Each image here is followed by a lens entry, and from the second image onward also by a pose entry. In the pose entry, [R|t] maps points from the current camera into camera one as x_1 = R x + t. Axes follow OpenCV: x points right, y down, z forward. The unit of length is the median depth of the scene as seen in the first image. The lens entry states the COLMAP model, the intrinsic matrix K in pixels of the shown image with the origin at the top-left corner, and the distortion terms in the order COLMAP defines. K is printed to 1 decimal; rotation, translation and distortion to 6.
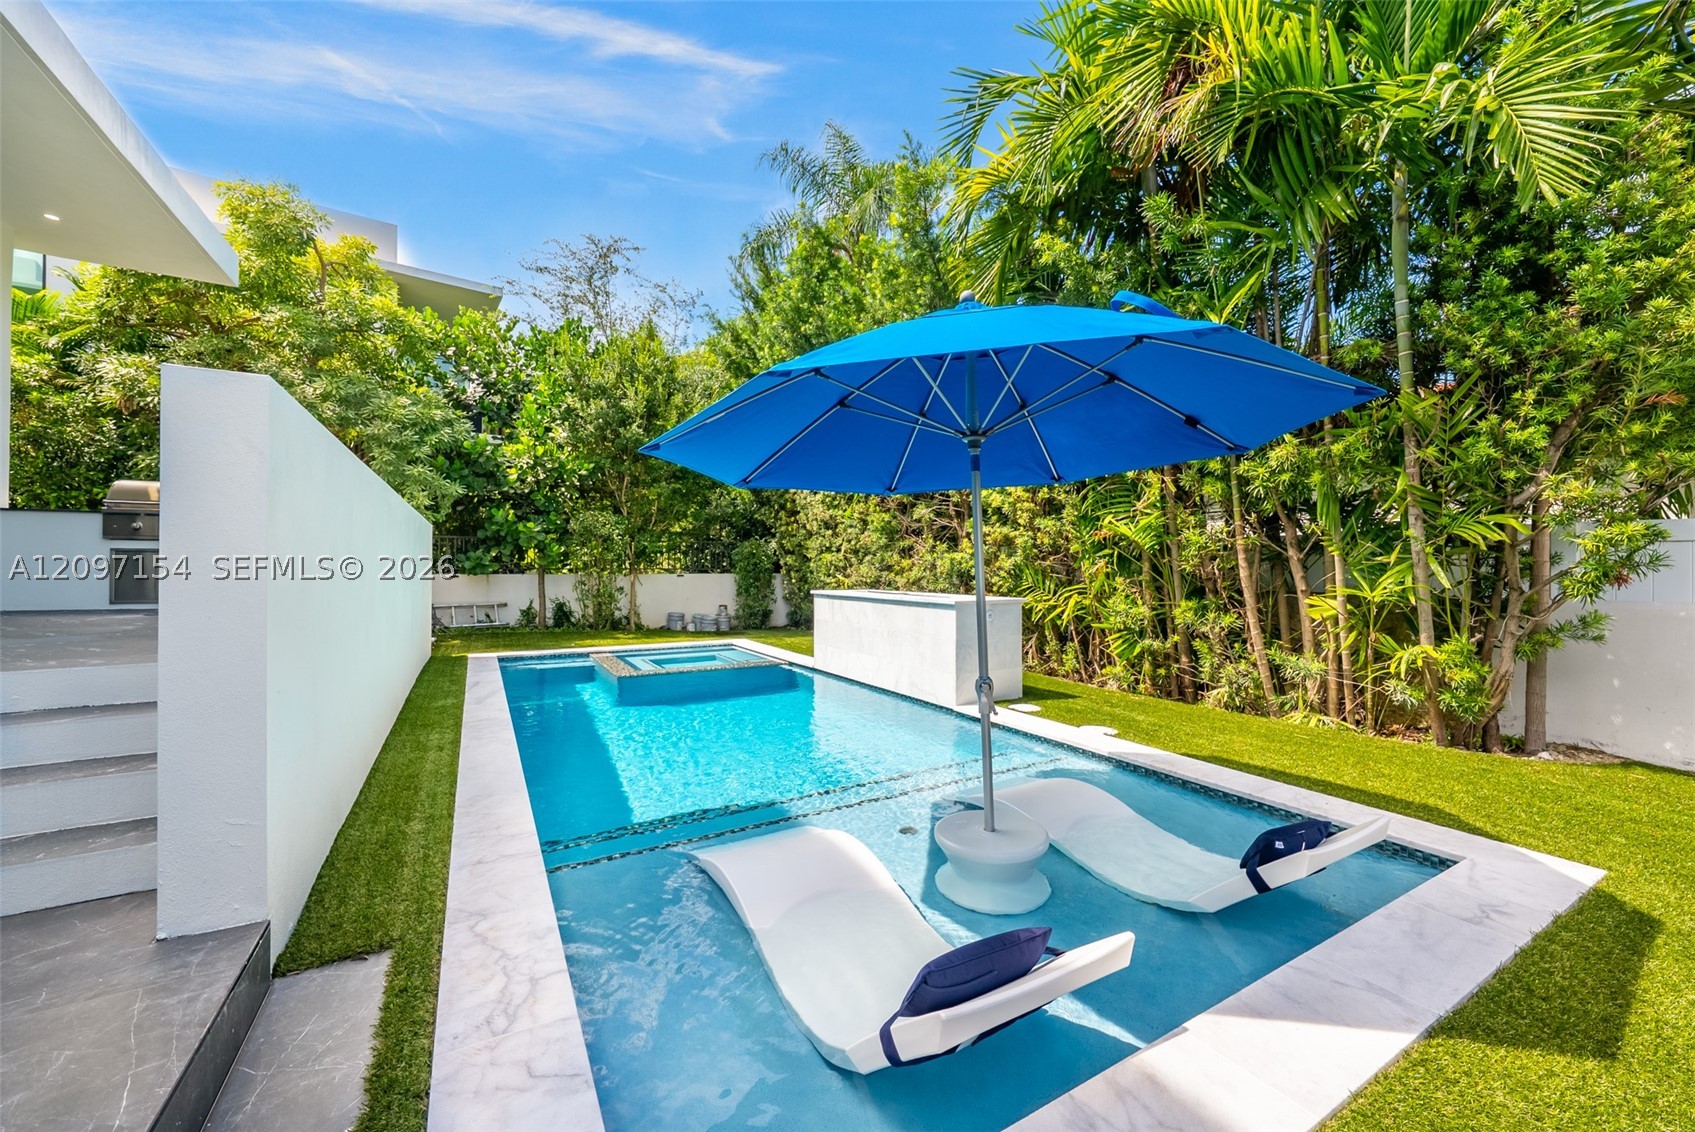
lens RADIAL K [[662.3, 0, 795.0], [0, 662.3, 564.3], [0, 0, 1]] dist [0.000764, 0.000115]
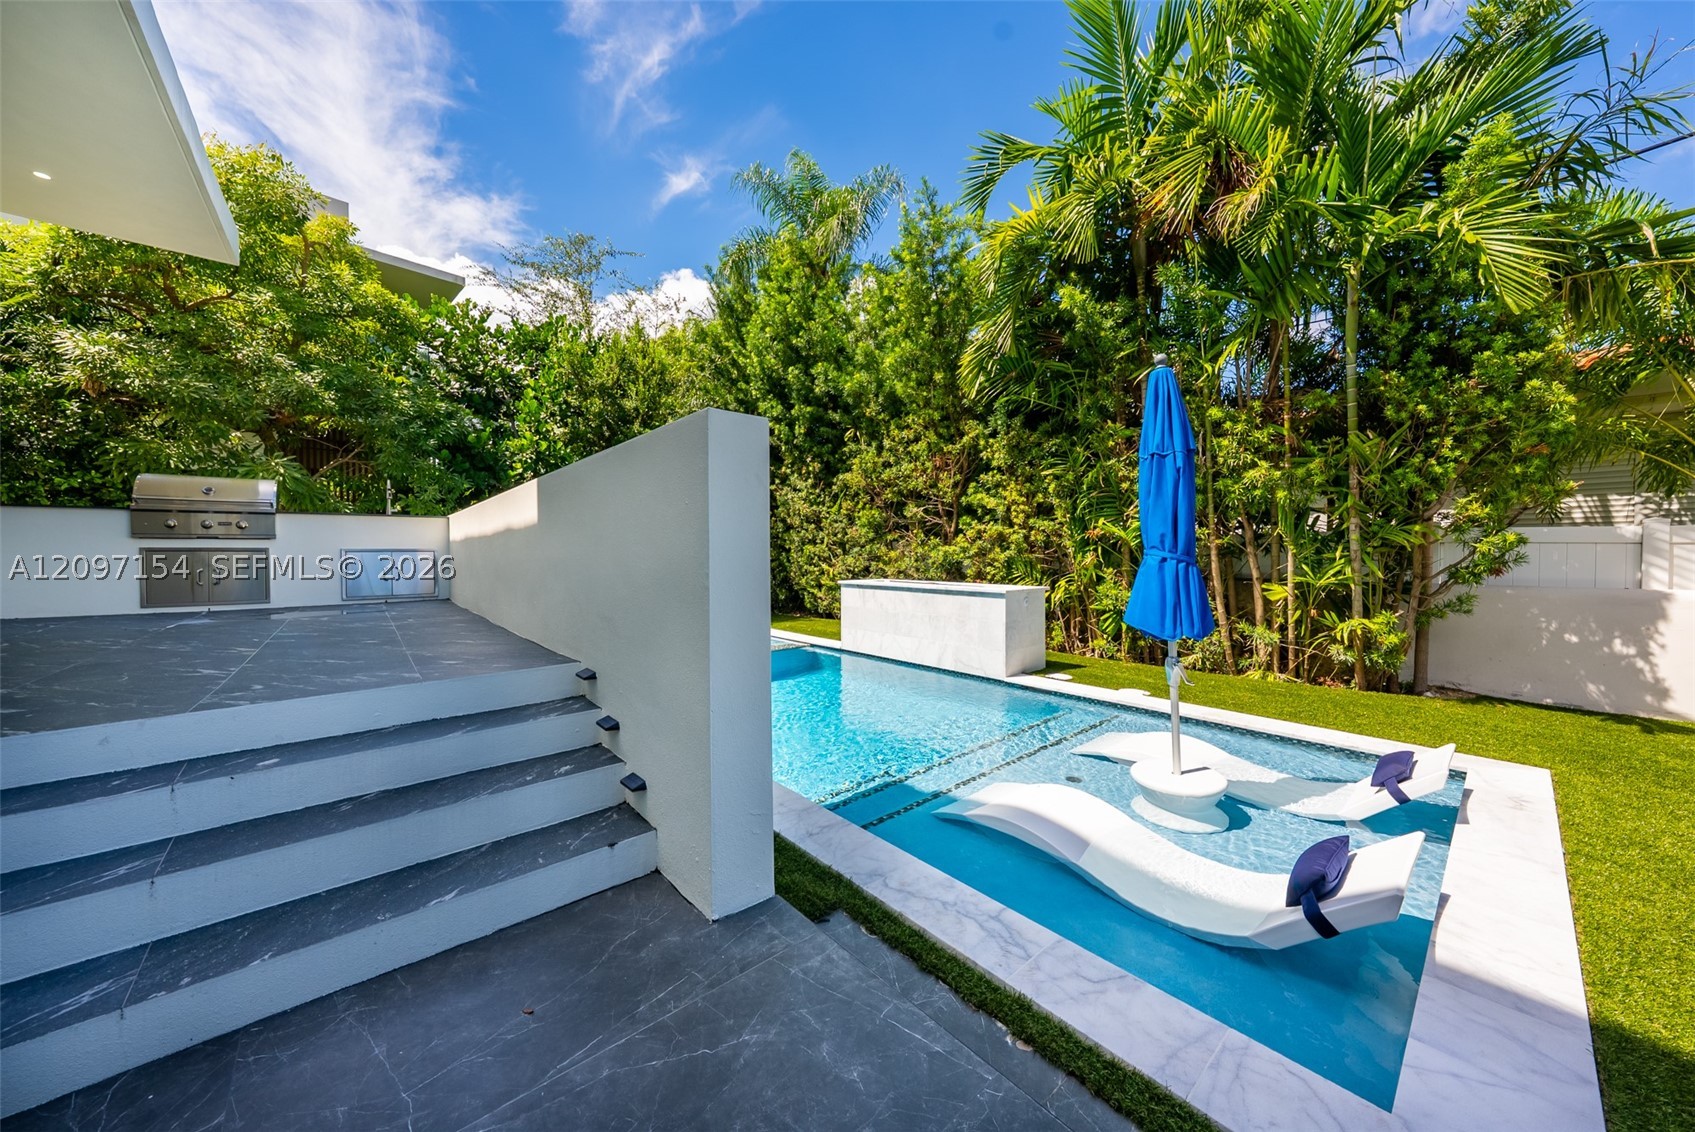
lens RADIAL K [[603.6, 0, 828.0], [0, 603.6, 565.9], [0, 0, 1]] dist [-0.000224, -0.000081]
pose [[0.981629, -0.009218, 0.190576, -0.243449], [0.004291, 0.999646, 0.026250, -0.016555], [-0.190751, -0.024950, 0.981321, -0.008975]]
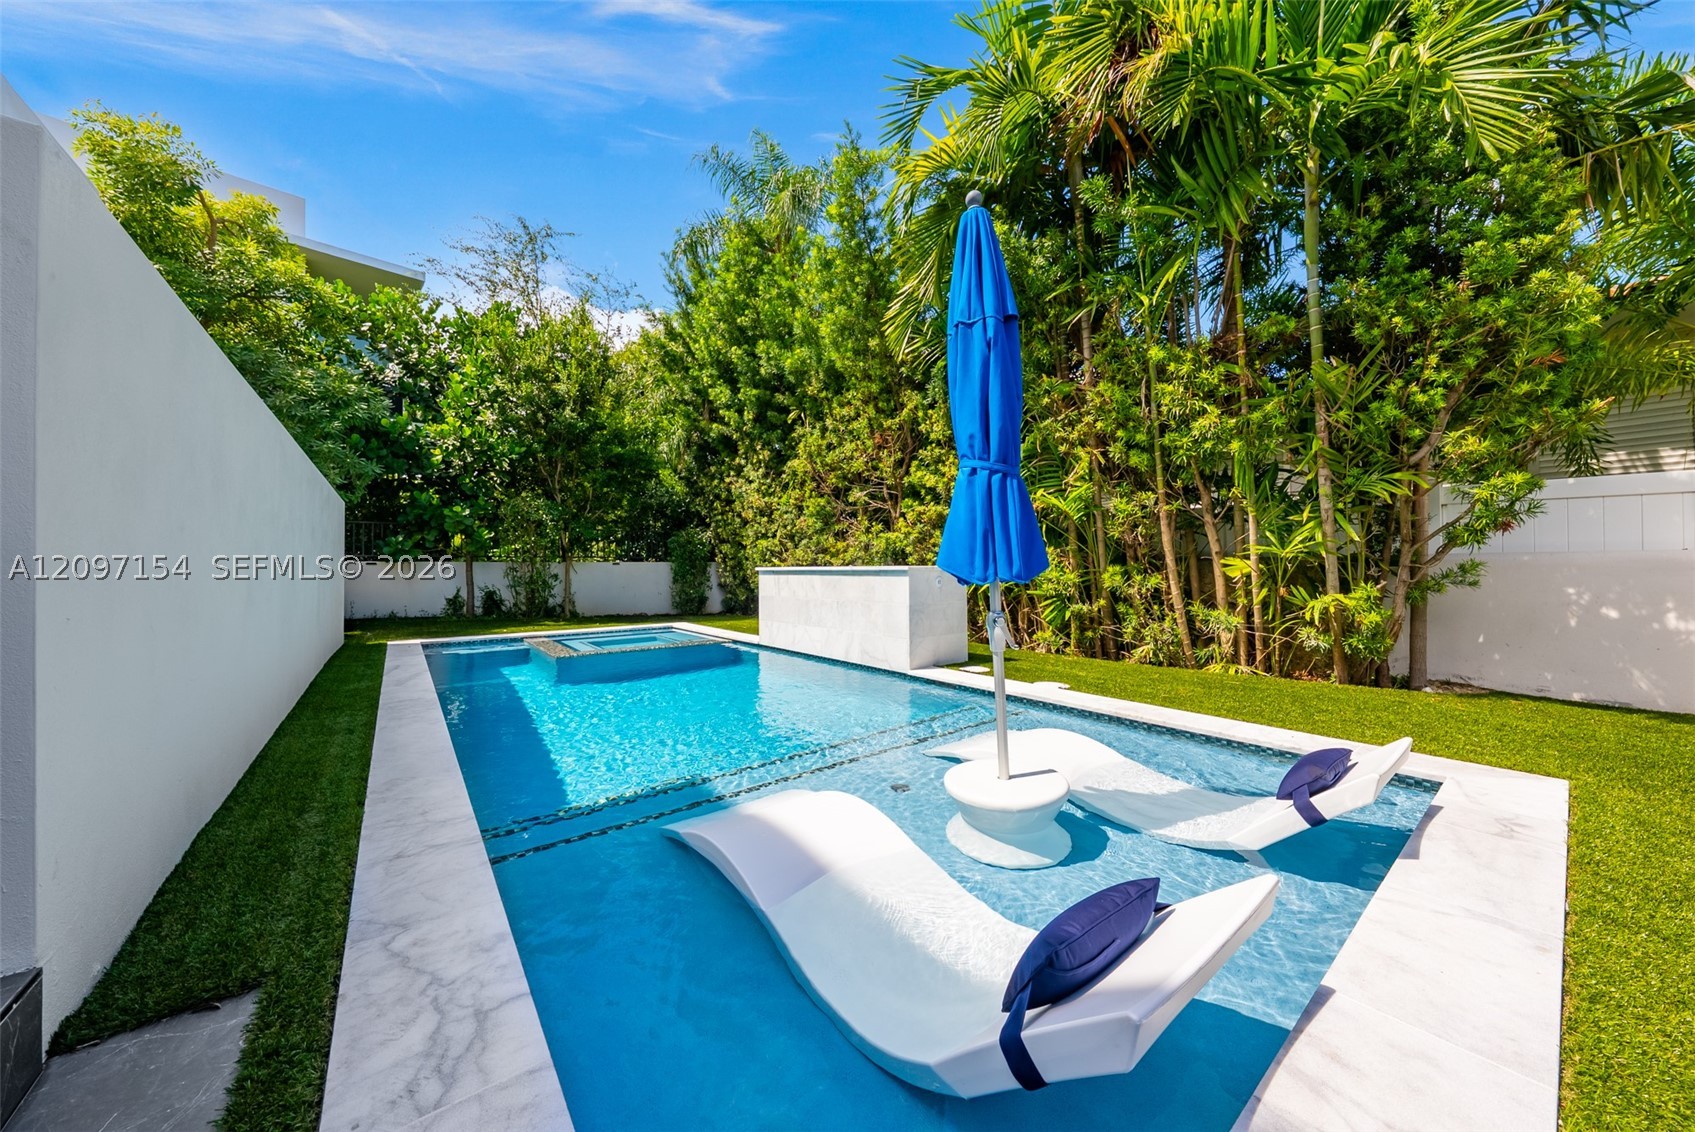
lens RADIAL K [[611.0, 0, 810.2], [0, 611.0, 560.1], [0, 0, 1]] dist [-0.001447, 0.000265]
pose [[0.989324, -0.007818, 0.145521, -0.037252], [0.008290, 0.999962, -0.002634, 0.040356], [-0.145495, 0.003812, 0.989352, 0.082277]]
